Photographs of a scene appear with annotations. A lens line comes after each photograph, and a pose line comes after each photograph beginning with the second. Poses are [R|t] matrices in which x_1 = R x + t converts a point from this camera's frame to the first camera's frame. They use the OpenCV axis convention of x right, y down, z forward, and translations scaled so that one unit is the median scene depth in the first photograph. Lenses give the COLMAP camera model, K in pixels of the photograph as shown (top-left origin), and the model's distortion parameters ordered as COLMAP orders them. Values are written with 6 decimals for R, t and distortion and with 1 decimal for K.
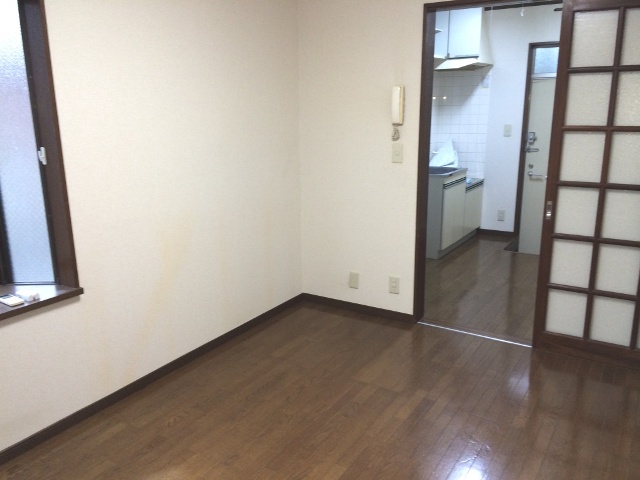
lens RADIAL K [[547.9, 0, 321.6], [0, 547.9, 238.1], [0, 0, 1]] dist [0.085446, -0.134248]
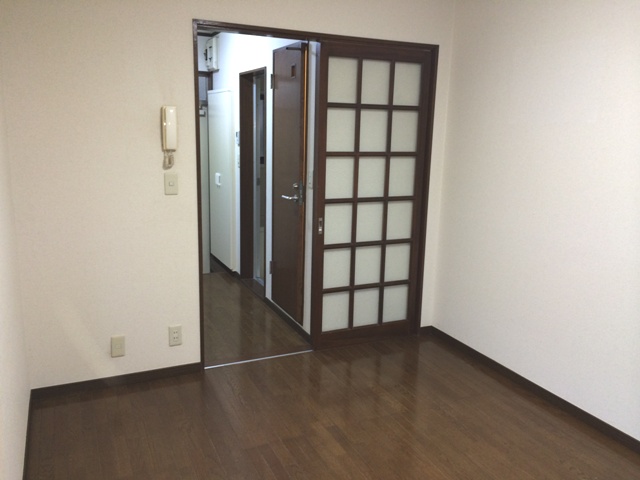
lens RADIAL K [[547.9, 0, 321.6], [0, 547.9, 238.1], [0, 0, 1]] dist [0.085446, -0.134248]
pose [[0.546750, -0.144288, 0.824770, -0.458735], [0.170683, 0.983563, 0.058919, -0.080923], [-0.819714, 0.108560, 0.562391, 0.331130]]
